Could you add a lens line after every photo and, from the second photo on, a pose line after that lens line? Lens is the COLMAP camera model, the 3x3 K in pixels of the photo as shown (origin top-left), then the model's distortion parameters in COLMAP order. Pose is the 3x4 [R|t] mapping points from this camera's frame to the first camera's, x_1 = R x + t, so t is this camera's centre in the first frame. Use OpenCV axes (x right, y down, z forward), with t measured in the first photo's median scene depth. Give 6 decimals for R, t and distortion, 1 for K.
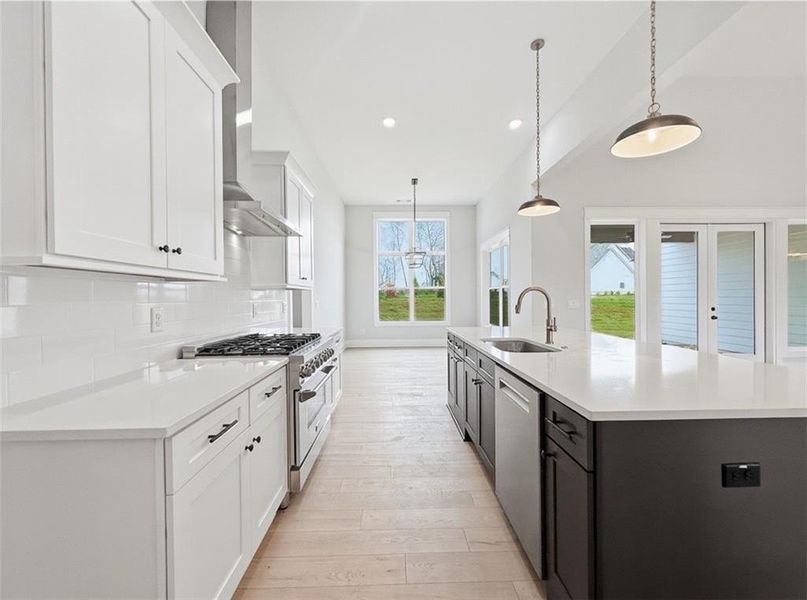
lens RADIAL K [[330.1, 0, 405.6], [0, 330.1, 297.9], [0, 0, 1]] dist [0.005255, -0.002061]
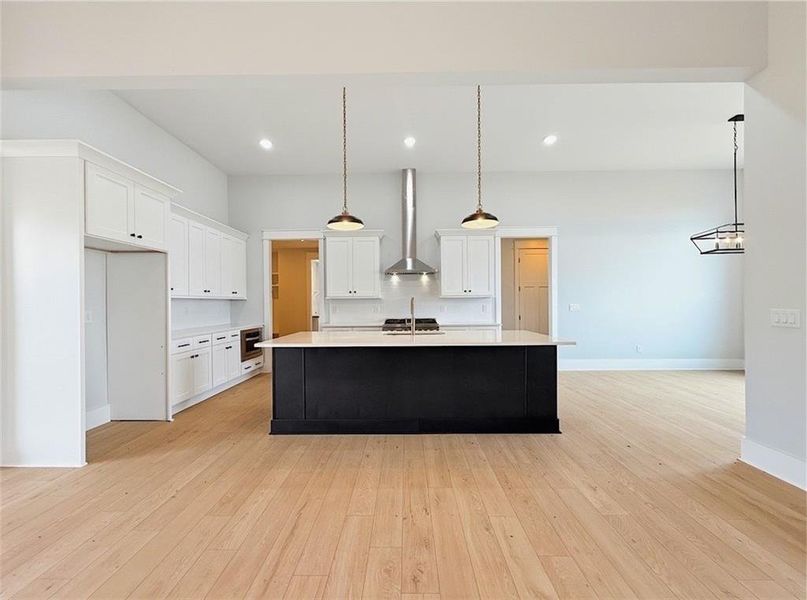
lens RADIAL K [[330.1, 0, 404.3], [0, 330.1, 304.0], [0, 0, 1]] dist [0.005255, -0.002061]
pose [[-0.036717, 0.010547, -0.999270, 1.620103], [0.009438, 0.999903, 0.010207, -0.014542], [0.999281, -0.009056, -0.036813, 0.853160]]
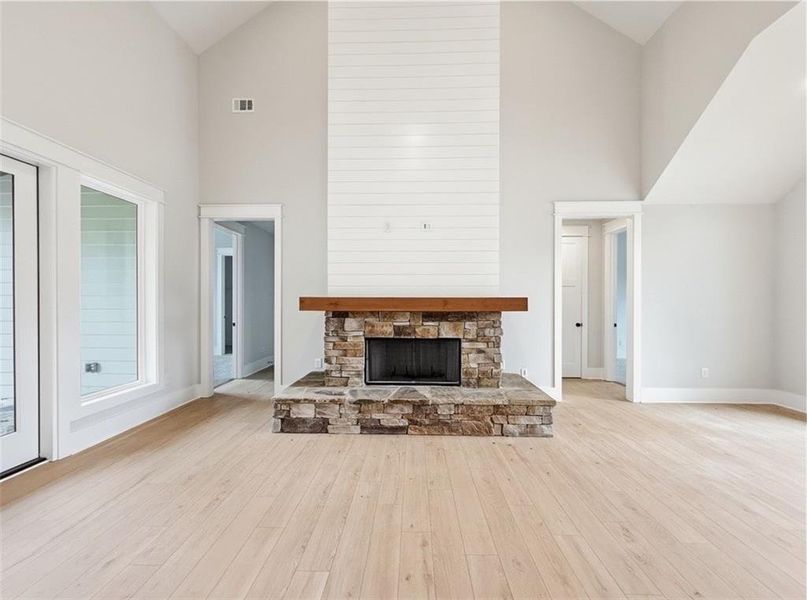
lens RADIAL K [[330.1, 0, 400.5], [0, 330.1, 305.2], [0, 0, 1]] dist [0.005255, -0.002061]
pose [[0.058444, 0.002893, 0.998287, 1.045294], [-0.004207, 0.999988, -0.002651, -0.019802], [-0.998282, -0.004045, 0.058455, 0.702791]]
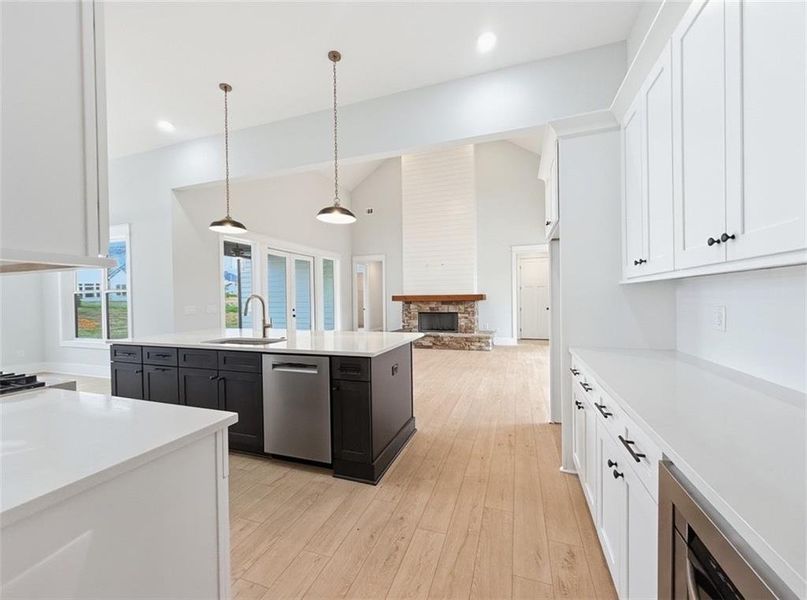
lens RADIAL K [[330.1, 0, 400.8], [0, 330.1, 294.5], [0, 0, 1]] dist [0.005255, -0.002061]
pose [[0.358428, 0.015220, 0.933433, -0.518983], [0.009063, 0.999763, -0.019782, -0.002488], [-0.933513, 0.015550, 0.358206, 0.006099]]
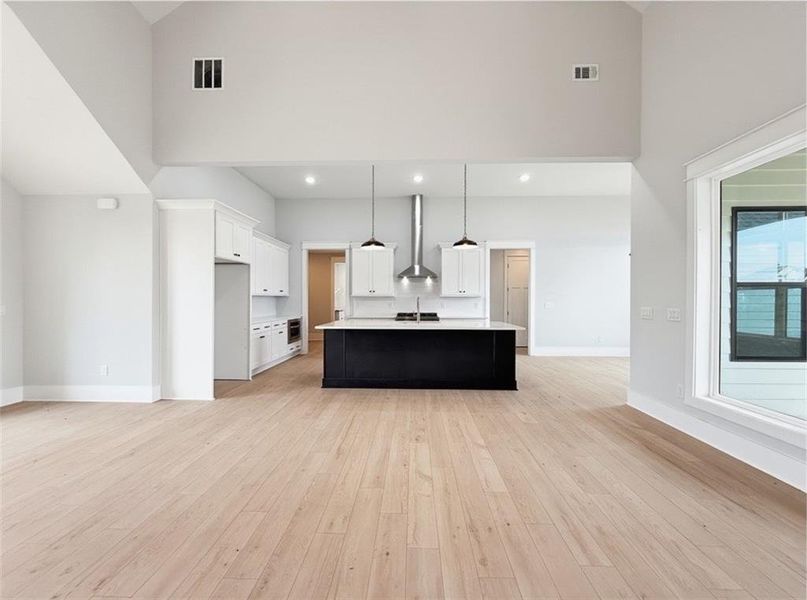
lens RADIAL K [[330.1, 0, 404.1], [0, 330.1, 298.0], [0, 0, 1]] dist [0.005255, -0.002061]
pose [[-0.061374, 0.002473, -0.998112, 2.157014], [-0.001095, 0.999996, 0.002545, -0.025158], [0.998114, 0.001249, -0.061371, 0.871508]]
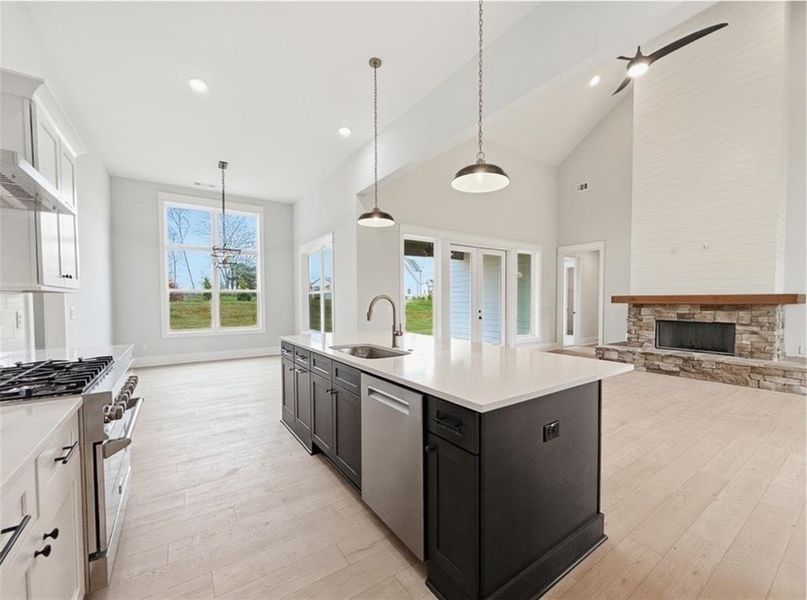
lens RADIAL K [[330.1, 0, 406.1], [0, 330.1, 308.7], [0, 0, 1]] dist [0.005255, -0.002061]
pose [[0.836916, -0.009887, 0.547242, -0.111534], [-0.002925, 0.999742, 0.022535, -0.011196], [-0.547324, -0.020461, 0.836671, 0.055950]]
